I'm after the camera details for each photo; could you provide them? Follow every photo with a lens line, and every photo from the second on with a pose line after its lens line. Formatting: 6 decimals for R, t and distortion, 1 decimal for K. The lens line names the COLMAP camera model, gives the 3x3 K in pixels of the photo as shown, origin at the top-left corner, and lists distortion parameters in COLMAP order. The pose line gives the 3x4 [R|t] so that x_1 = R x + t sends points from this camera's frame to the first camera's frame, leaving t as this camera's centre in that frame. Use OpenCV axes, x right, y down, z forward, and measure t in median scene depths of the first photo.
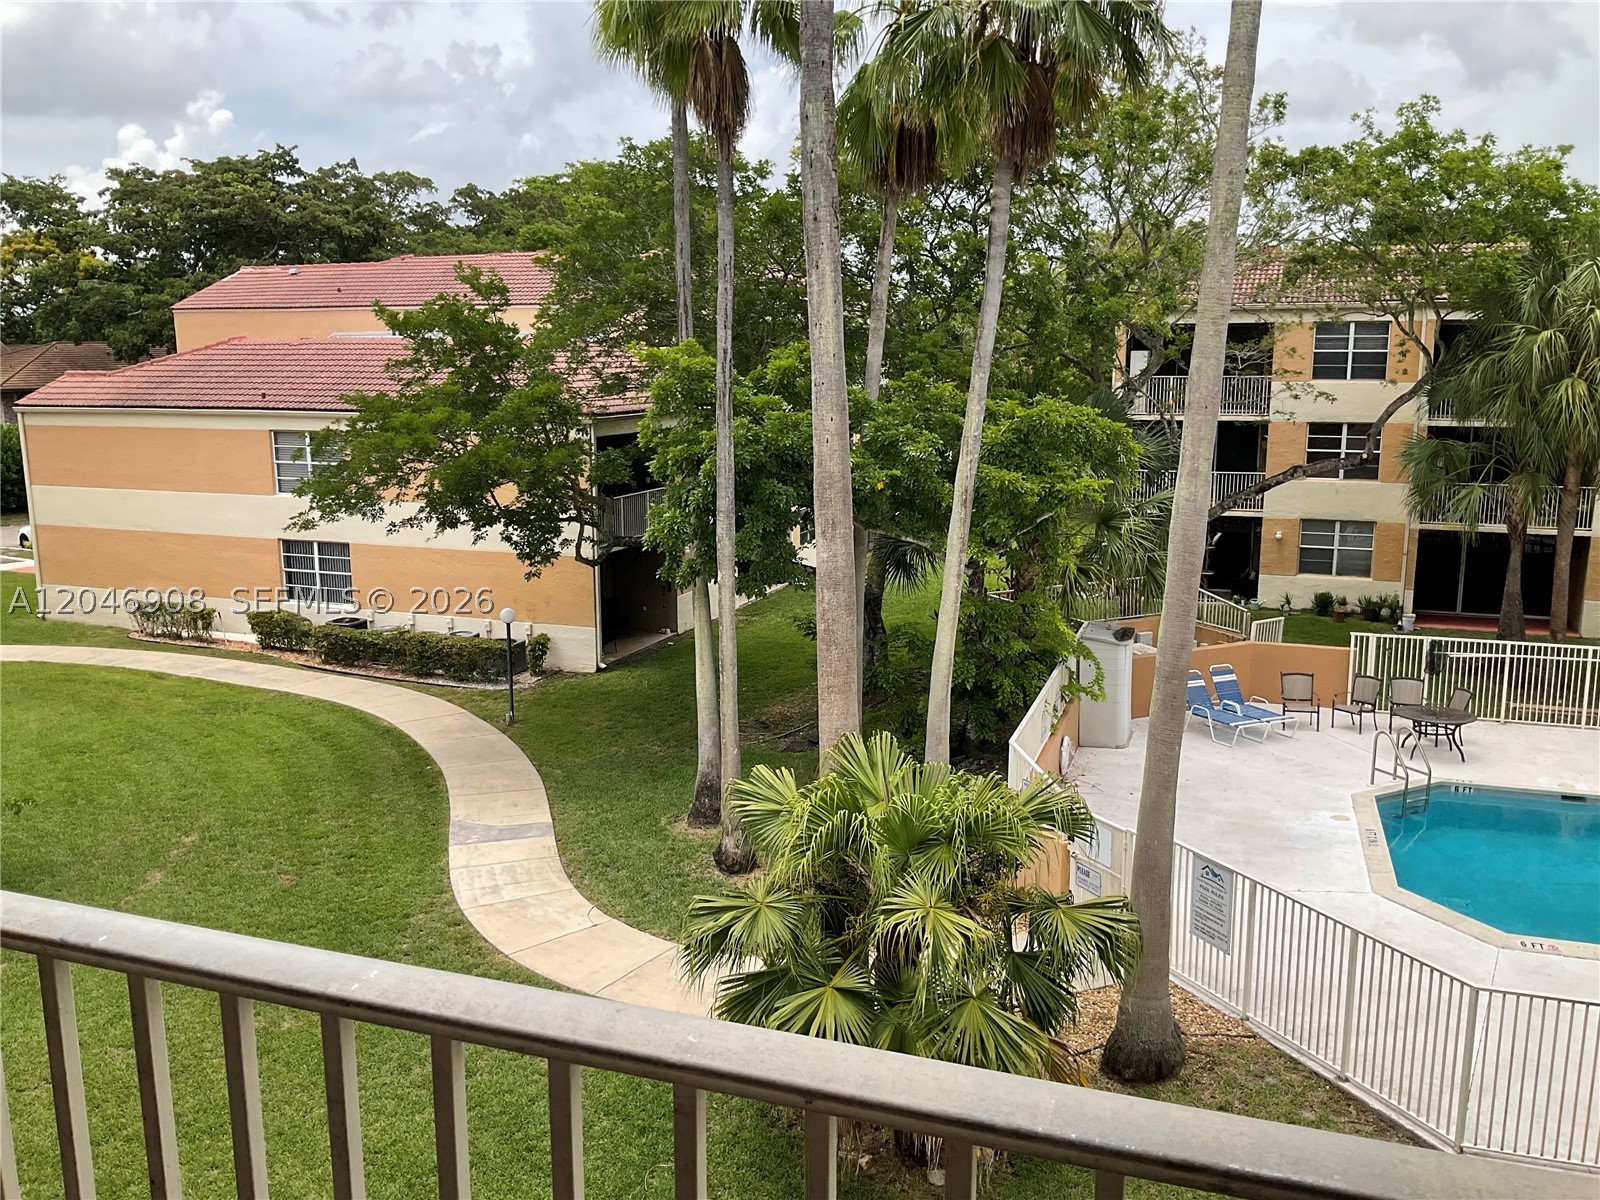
lens RADIAL K [[1340.3, 0, 783.8], [0, 1340.3, 590.1], [0, 0, 1]] dist [0.029628, -0.063612]
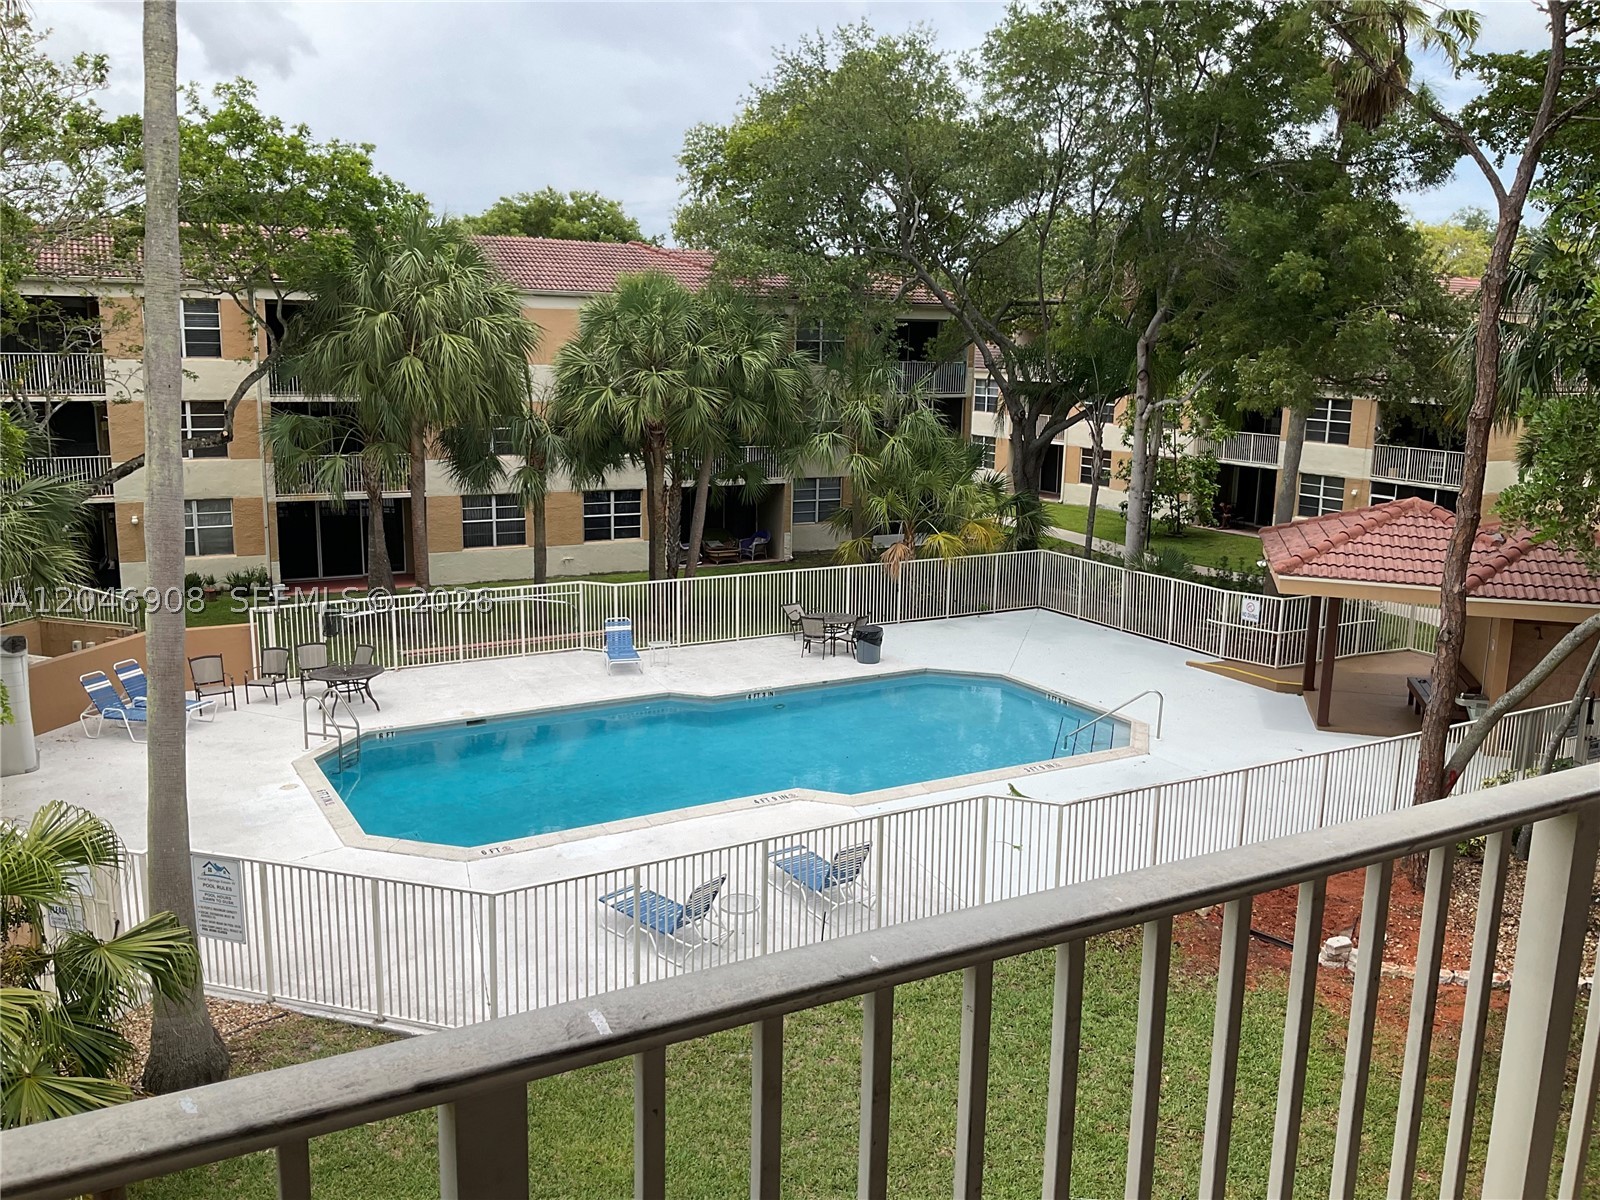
lens RADIAL K [[1340.3, 0, 796.8], [0, 1340.3, 591.6], [0, 0, 1]] dist [0.029628, -0.063612]
pose [[0.655076, -0.129030, 0.744464, -0.060610], [0.116534, 0.990775, 0.069178, -0.002784], [-0.746522, 0.041438, 0.664069, 0.021161]]
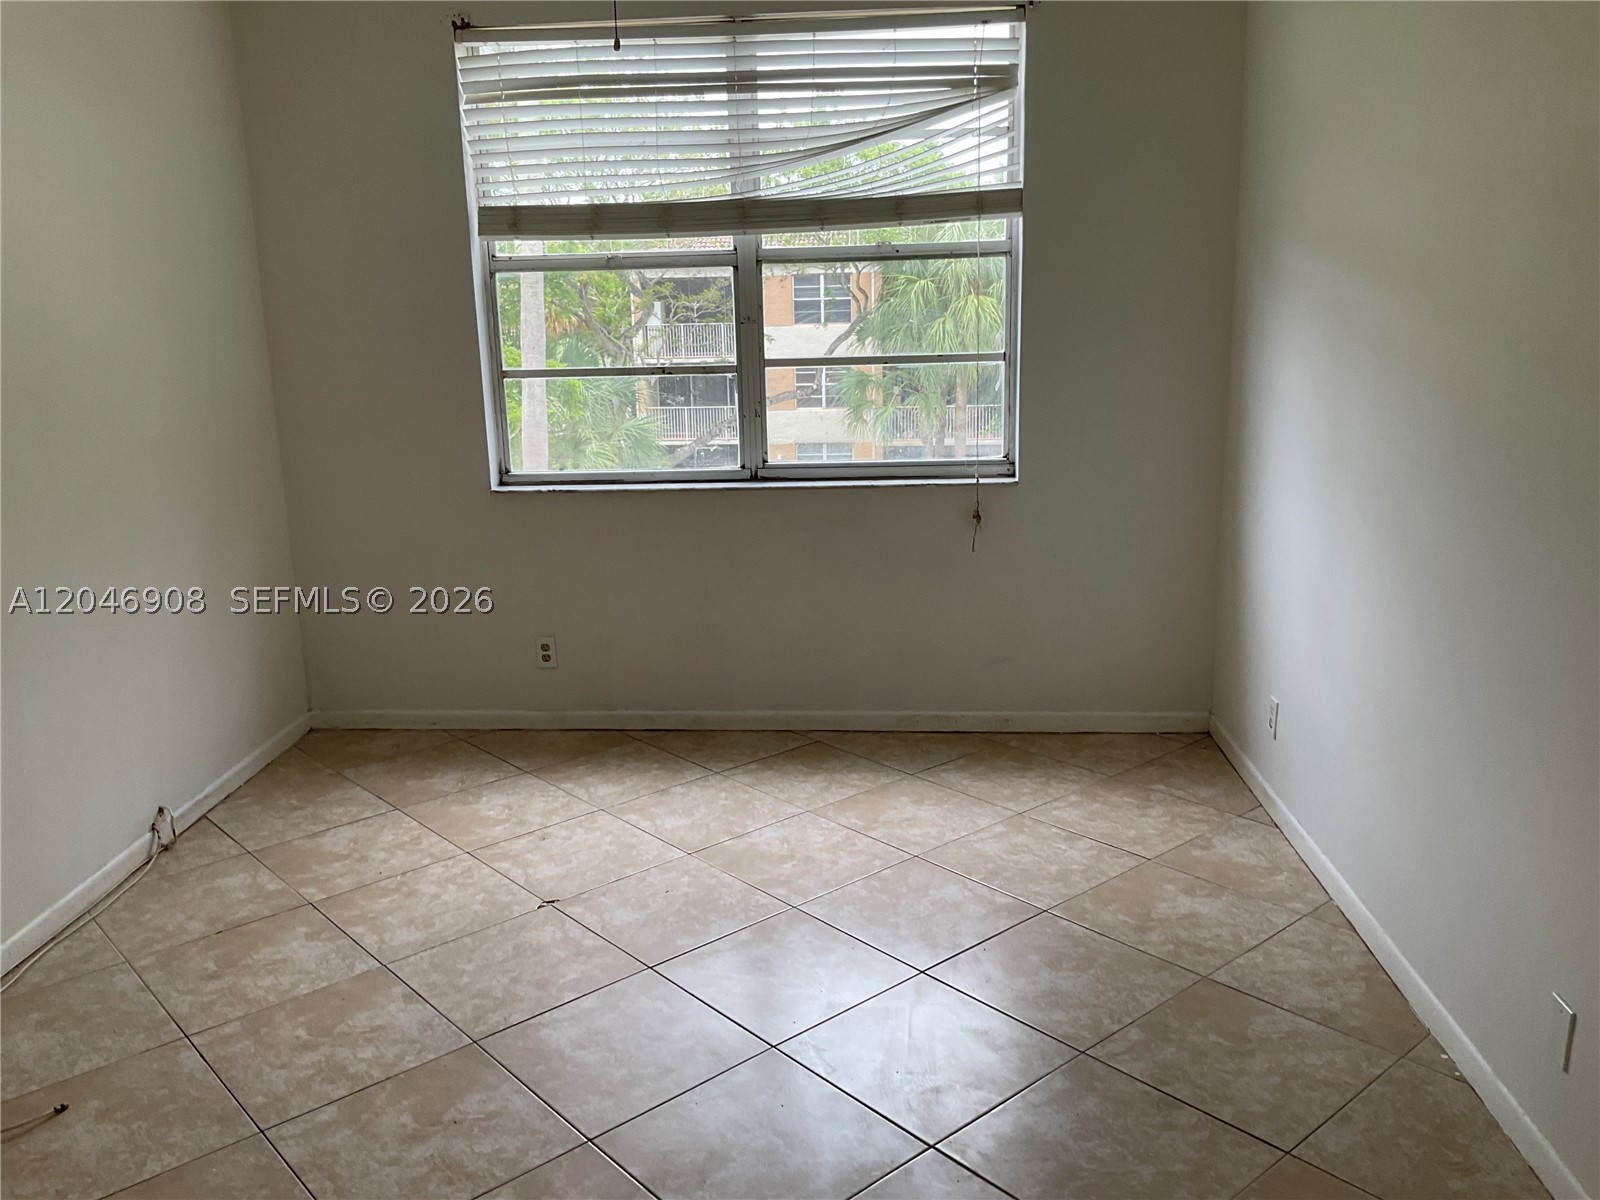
lens RADIAL K [[1340.3, 0, 799.7], [0, 1340.3, 601.1], [0, 0, 1]] dist [0.029628, -0.063612]
pose [[0.960572, -0.079454, 0.266438, 0.092028], [0.067981, 0.996329, 0.052026, 0.034079], [-0.269594, -0.031862, 0.962447, -0.194168]]
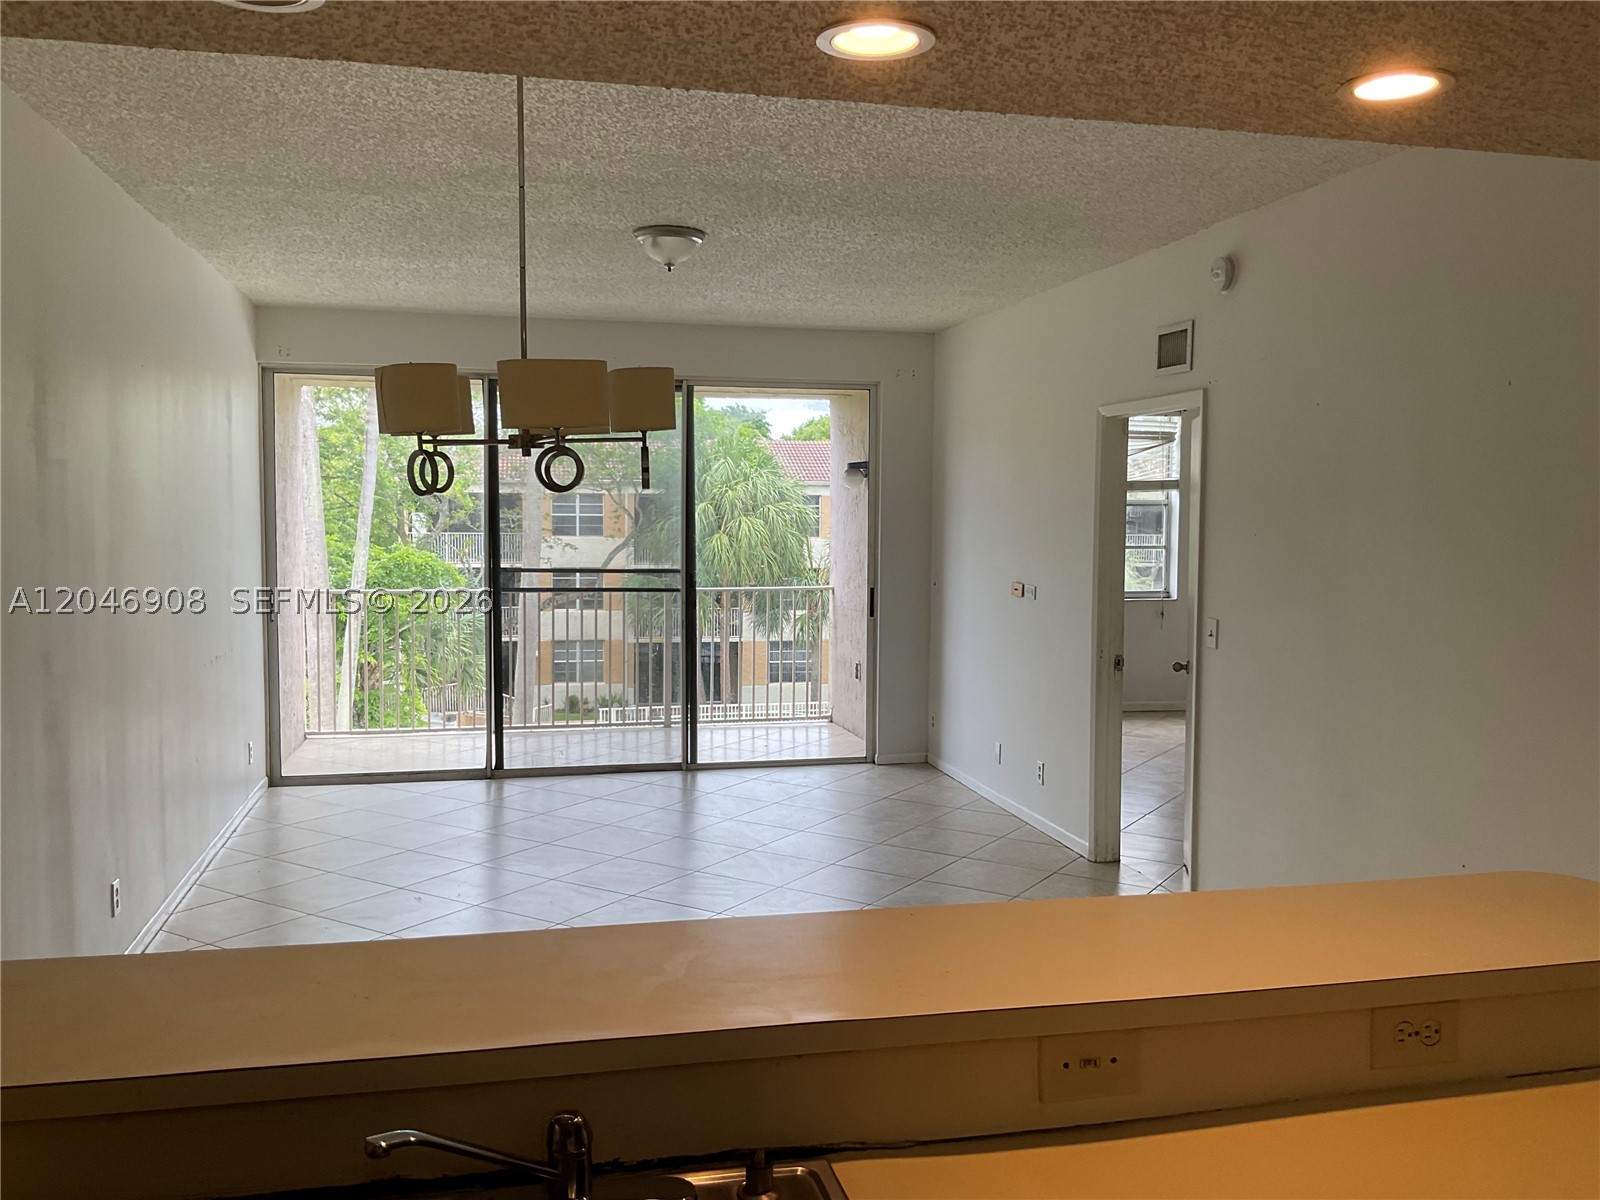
lens RADIAL K [[1340.3, 0, 794.0], [0, 1340.3, 594.2], [0, 0, 1]] dist [0.029628, -0.063612]
pose [[0.840787, -0.024484, 0.540813, -0.176957], [0.086352, 0.992252, -0.089327, 0.056613], [-0.534435, 0.121805, 0.836386, -0.326812]]
